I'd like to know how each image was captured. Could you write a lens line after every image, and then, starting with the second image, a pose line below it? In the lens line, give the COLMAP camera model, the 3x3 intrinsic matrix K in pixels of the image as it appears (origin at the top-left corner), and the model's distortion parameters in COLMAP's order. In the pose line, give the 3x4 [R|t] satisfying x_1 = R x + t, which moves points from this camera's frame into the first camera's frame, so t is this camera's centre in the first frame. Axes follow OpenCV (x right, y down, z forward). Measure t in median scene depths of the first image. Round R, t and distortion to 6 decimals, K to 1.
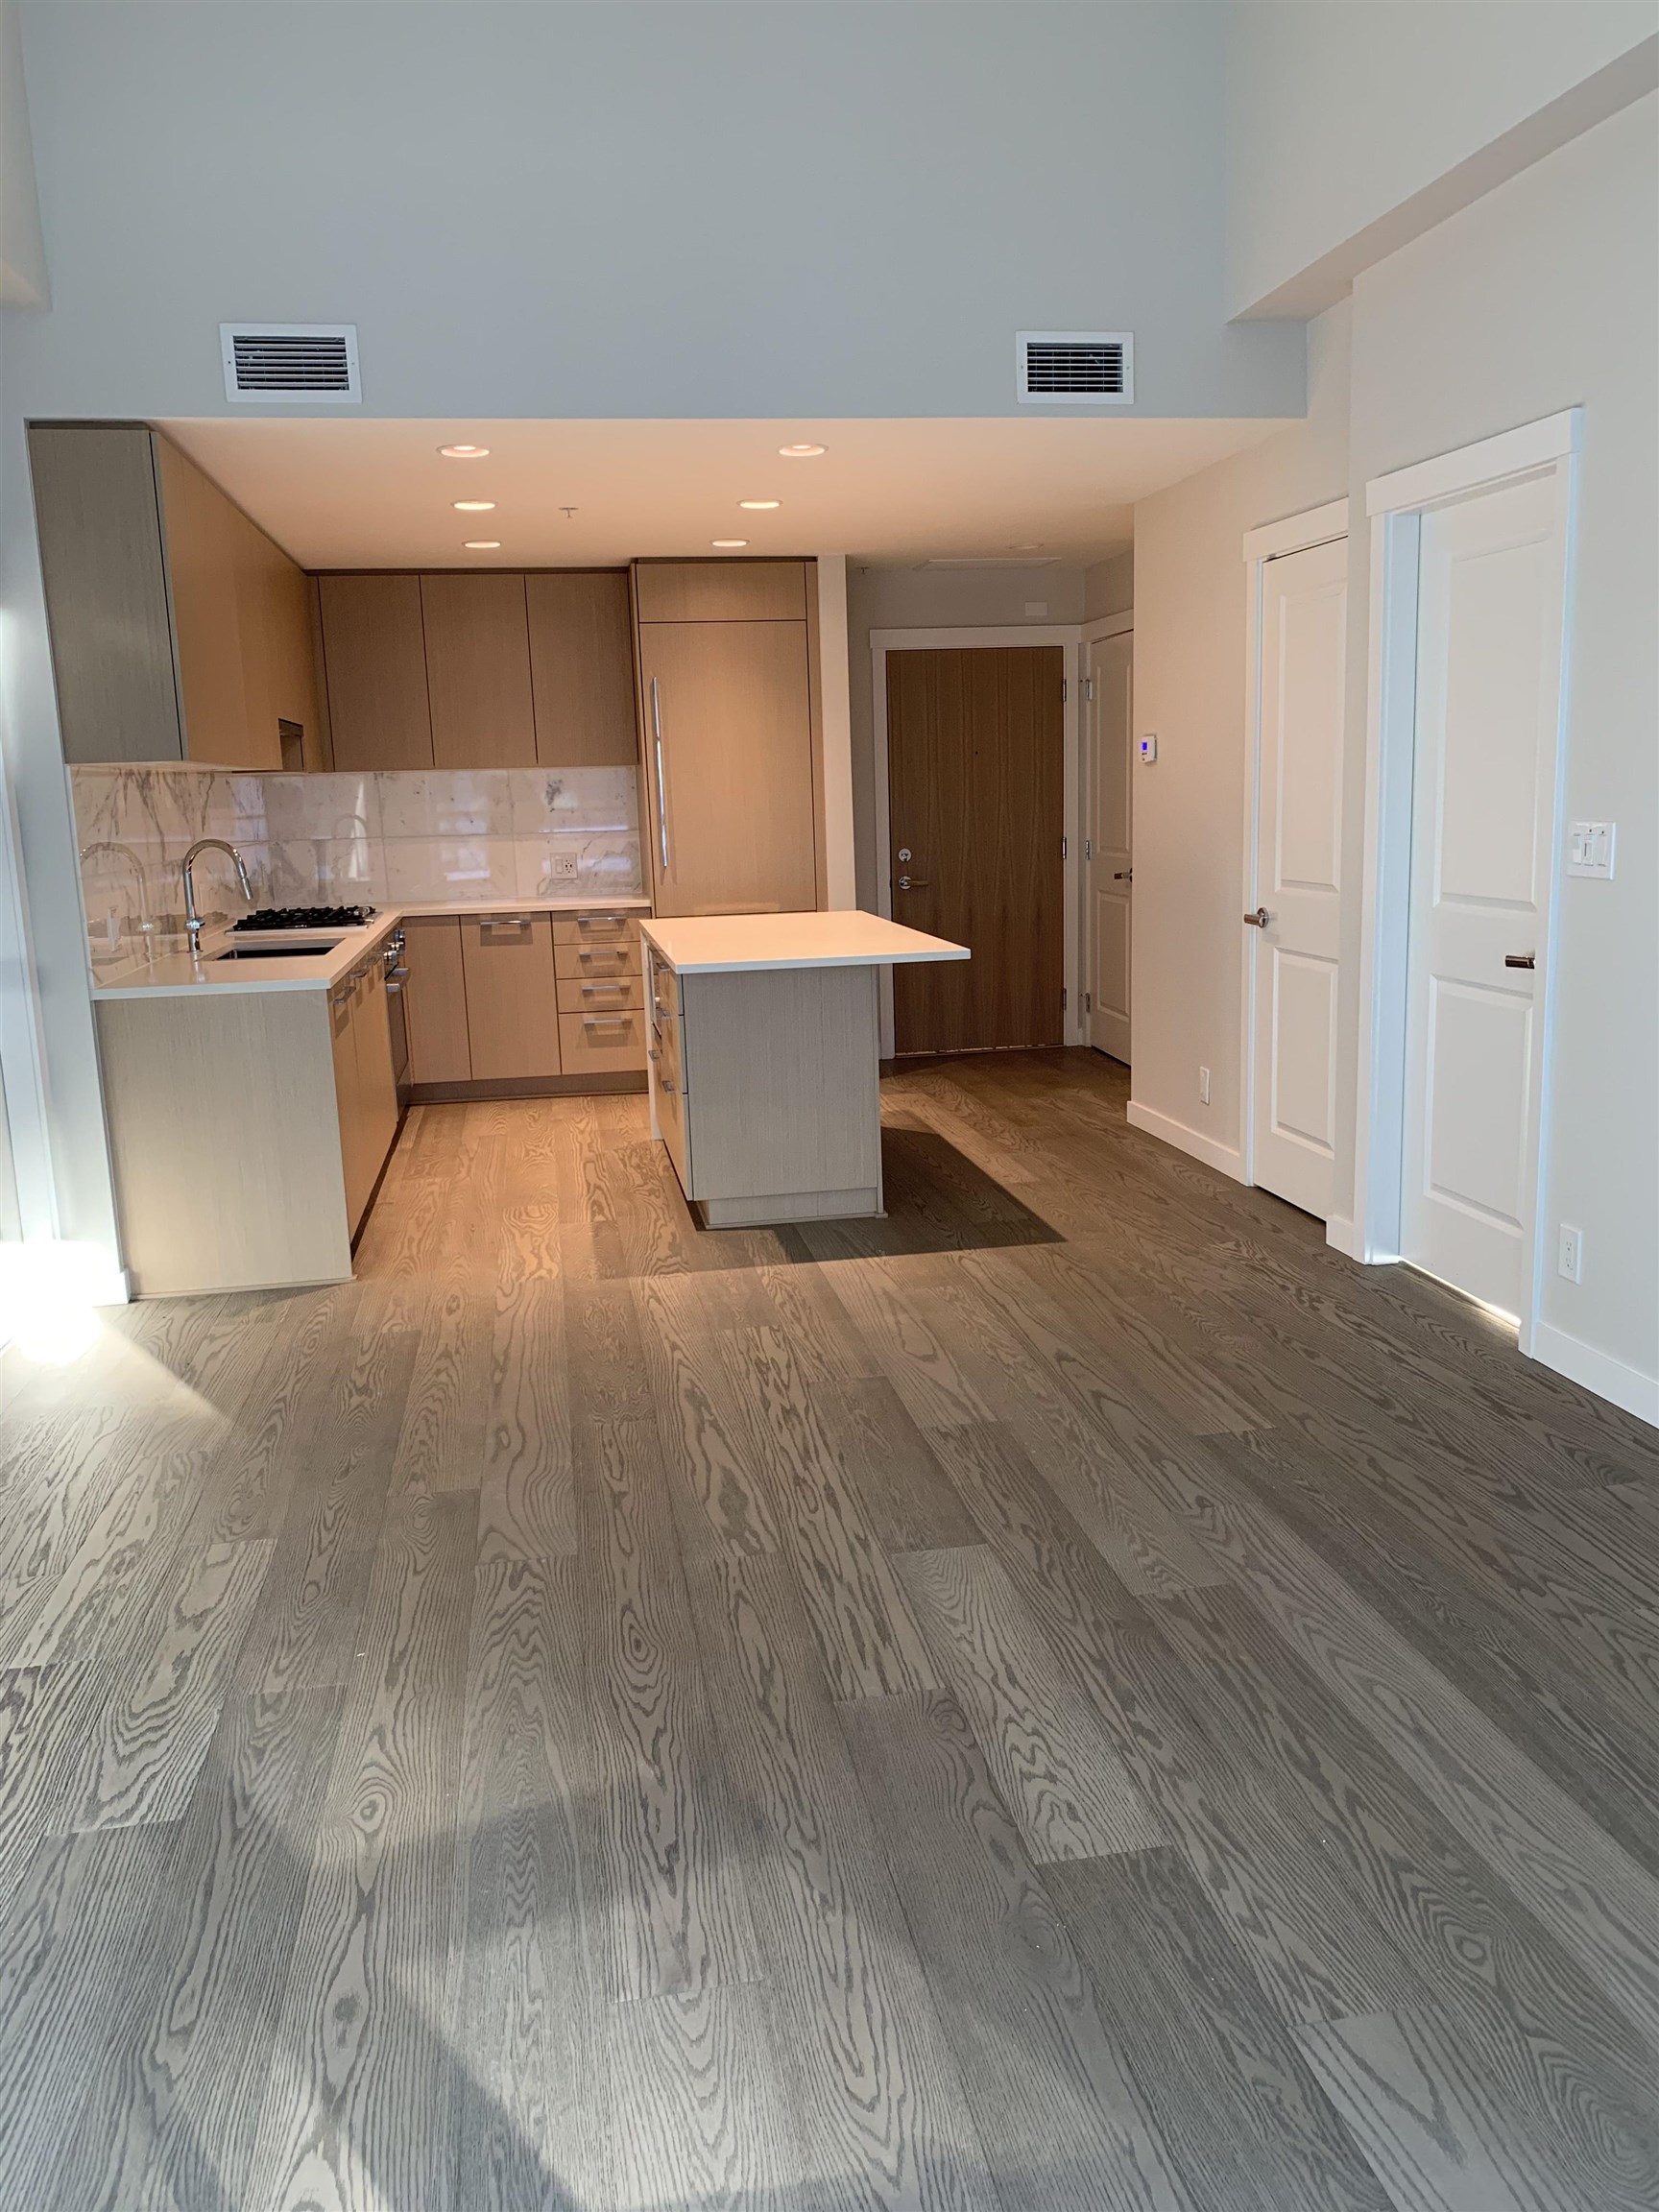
lens RADIAL K [[1693.6, 0, 847.9], [0, 1693.6, 1114.9], [0, 0, 1]] dist [0.056223, -0.073384]
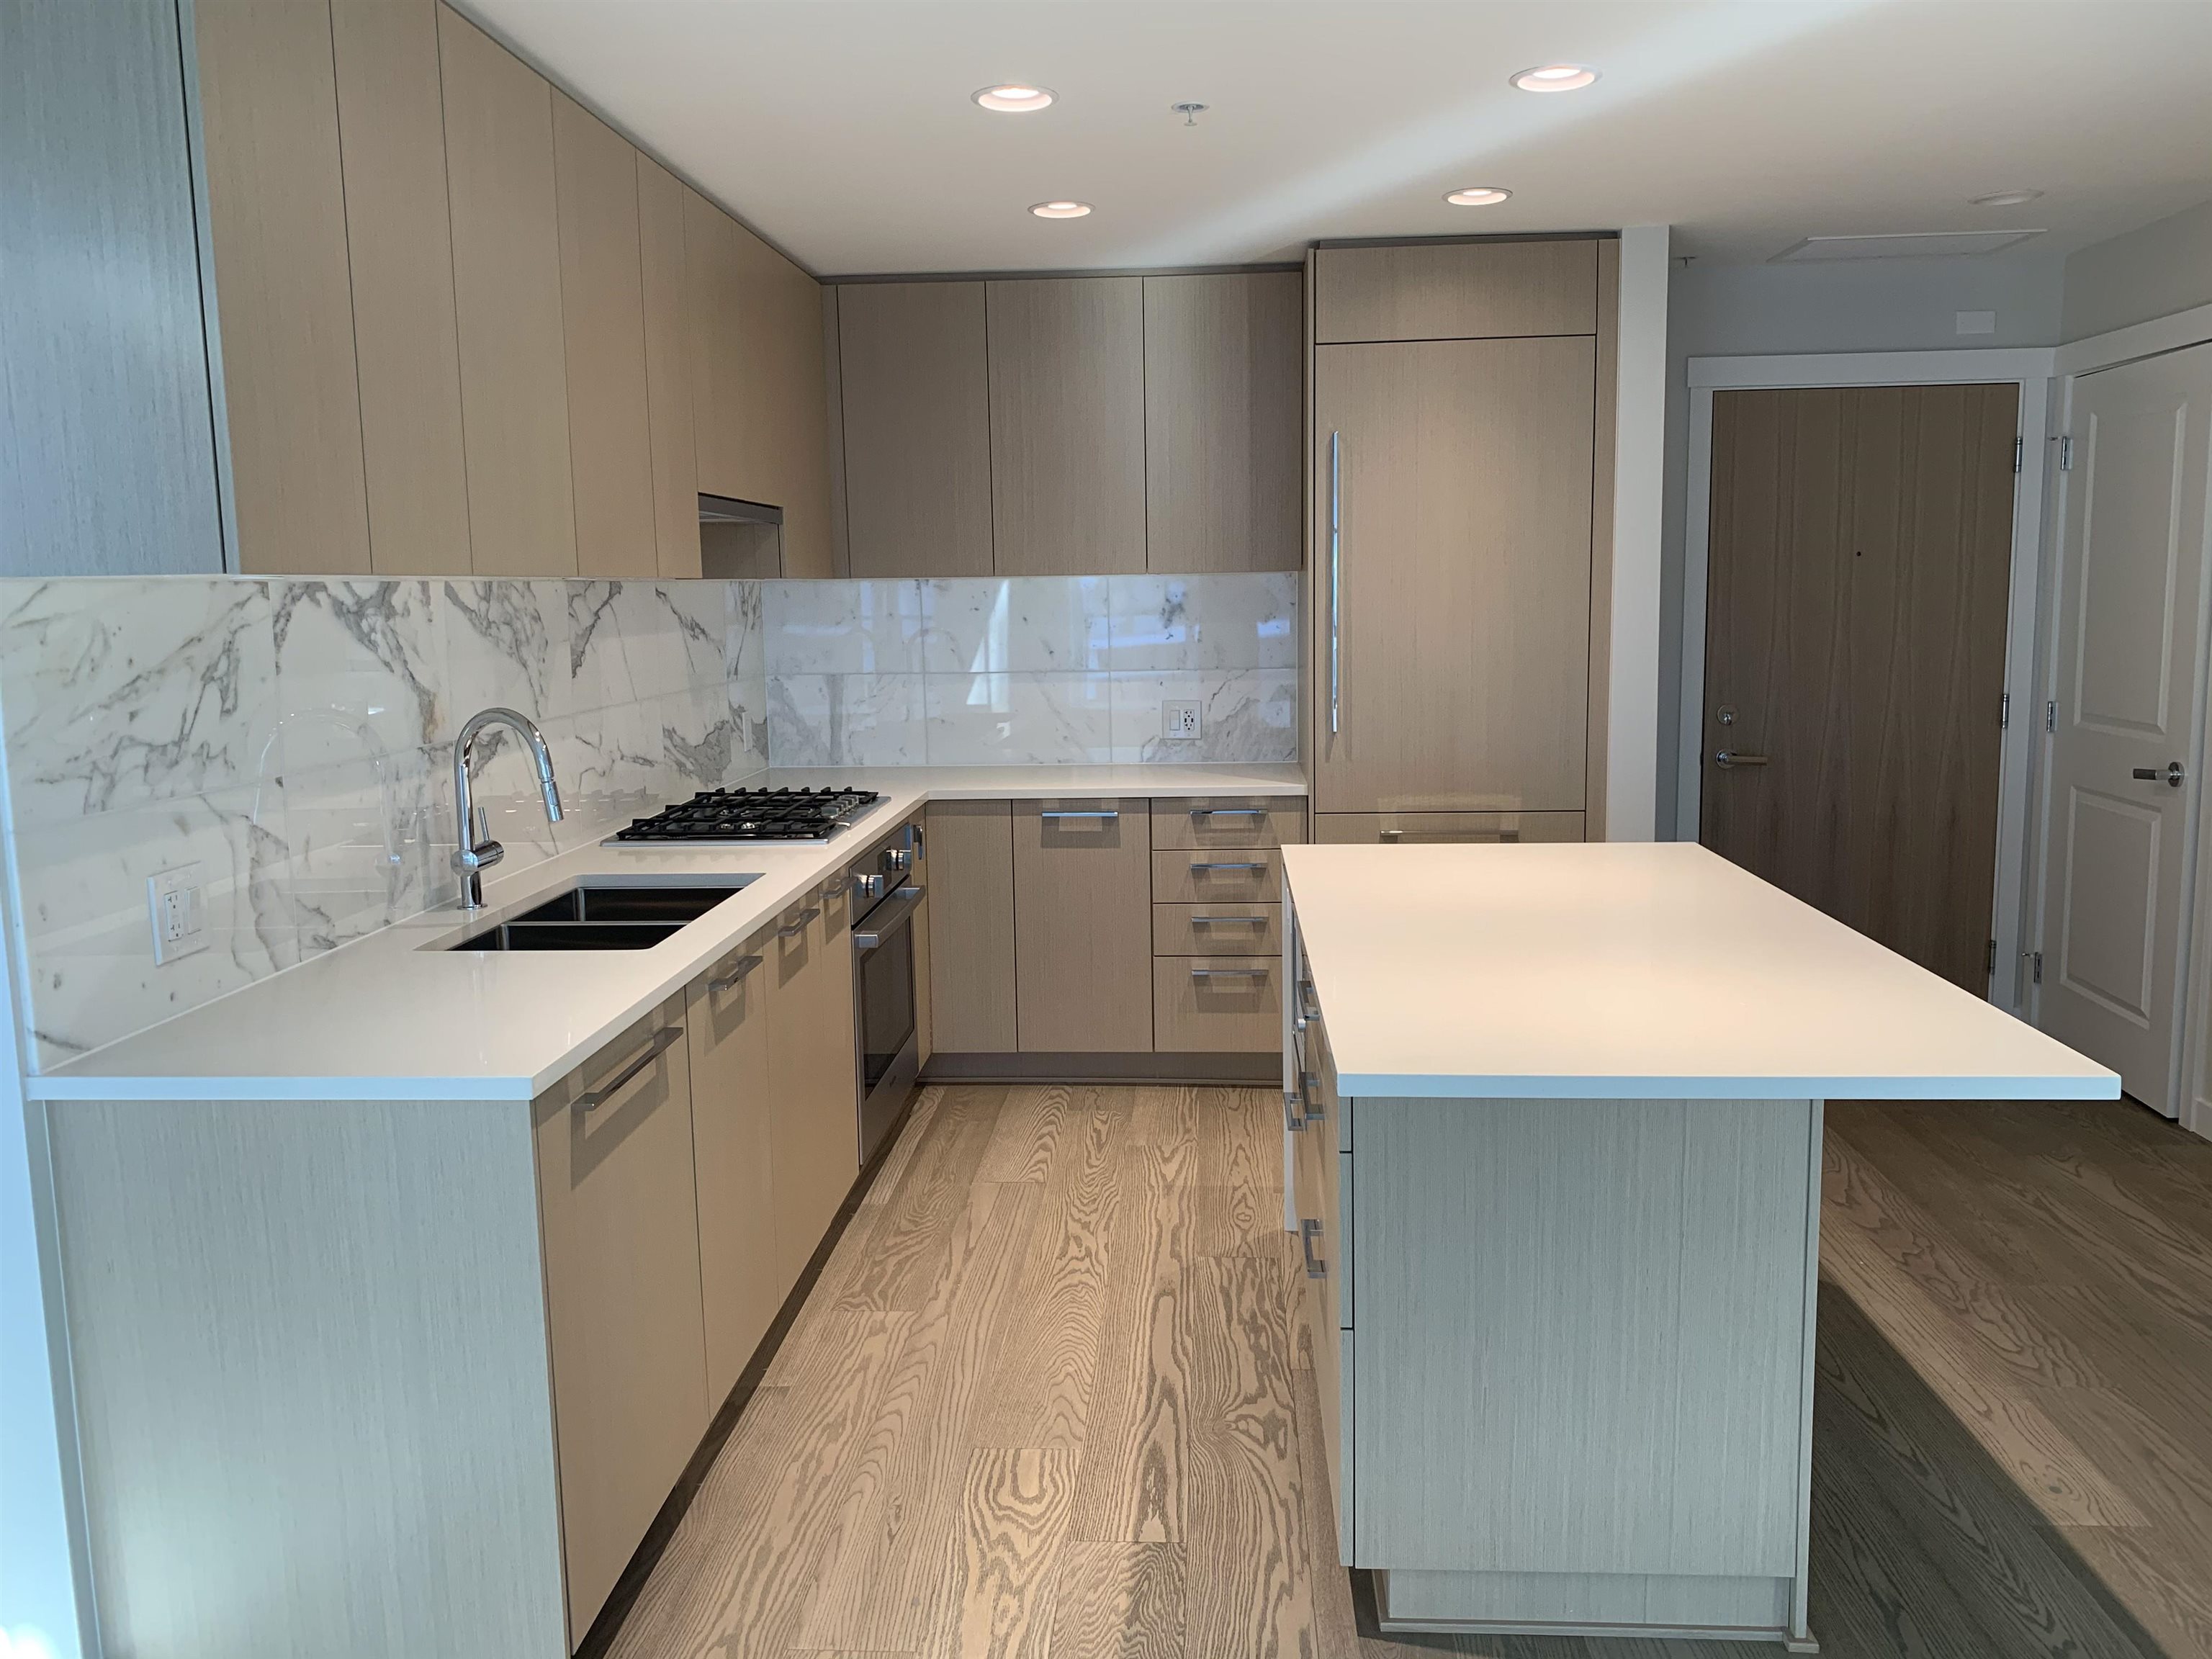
lens RADIAL K [[1693.6, 0, 1091.2], [0, 1693.6, 824.7], [0, 0, 1]] dist [0.056223, -0.073384]
pose [[0.968837, 0.048535, -0.242900, -0.042066], [-0.060001, 0.997395, -0.040030, -0.083989], [0.240324, 0.053357, 0.969225, 0.383098]]
